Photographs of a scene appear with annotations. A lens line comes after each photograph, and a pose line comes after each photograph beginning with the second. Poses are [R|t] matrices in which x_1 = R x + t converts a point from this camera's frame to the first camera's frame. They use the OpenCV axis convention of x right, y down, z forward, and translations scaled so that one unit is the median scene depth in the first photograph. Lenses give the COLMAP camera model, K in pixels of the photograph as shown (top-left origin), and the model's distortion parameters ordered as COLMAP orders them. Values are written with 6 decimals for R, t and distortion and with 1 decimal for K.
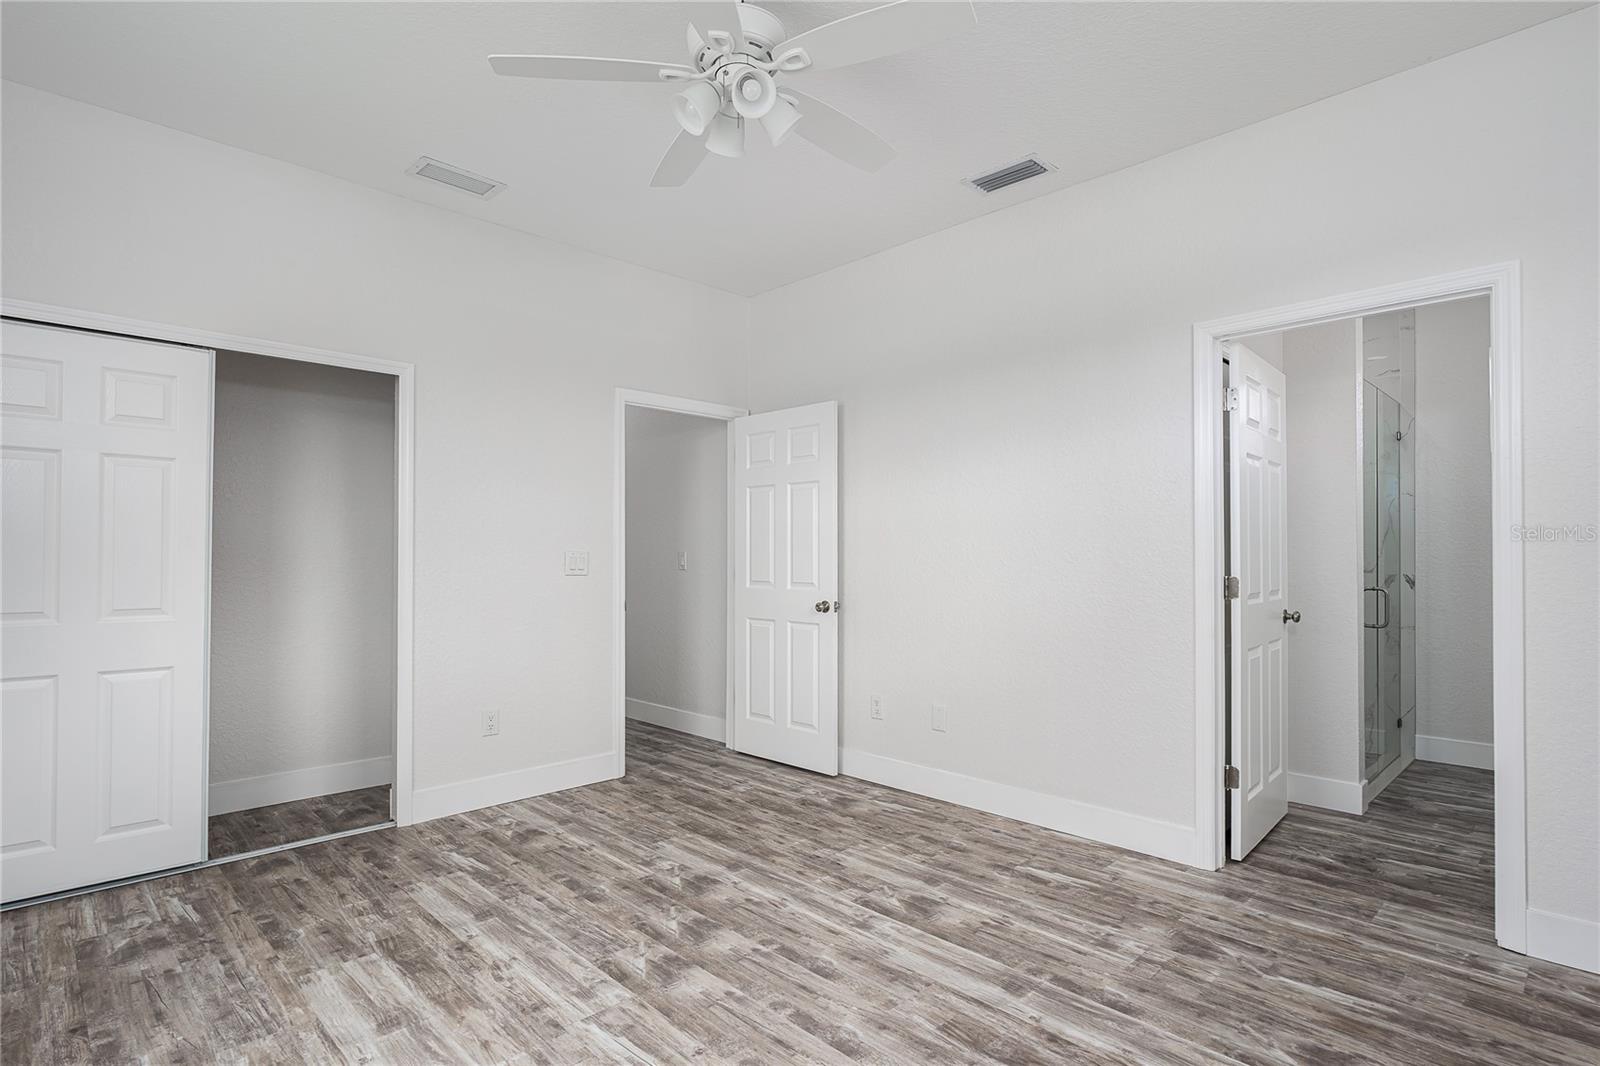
lens RADIAL K [[797.6, 0, 802.0], [0, 797.6, 544.4], [0, 0, 1]] dist [-0.005298, -0.000077]
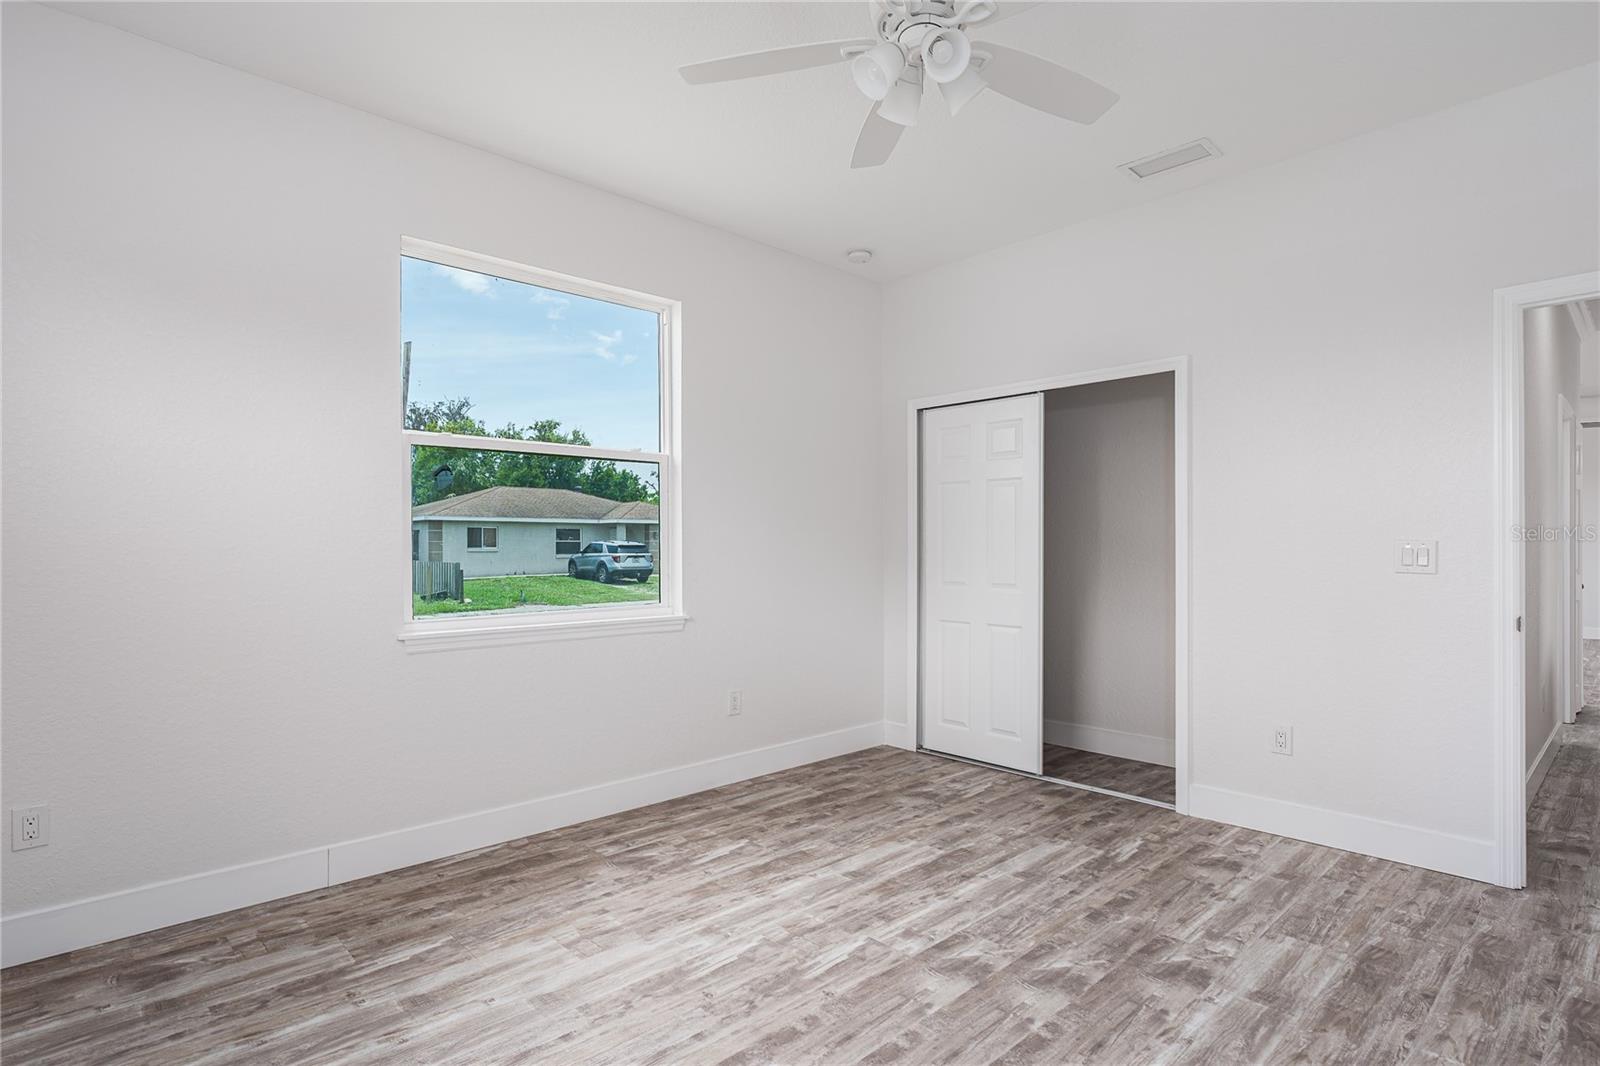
lens RADIAL K [[820.5, 0, 800.0], [0, 820.5, 533.0], [0, 0, 1]] dist [-0.001382, 0.000040]
pose [[-0.013721, -0.016731, -0.999766, 0.661428], [0.014324, 0.999754, -0.016928, 0.009056], [0.999803, -0.014553, -0.013478, 0.635540]]
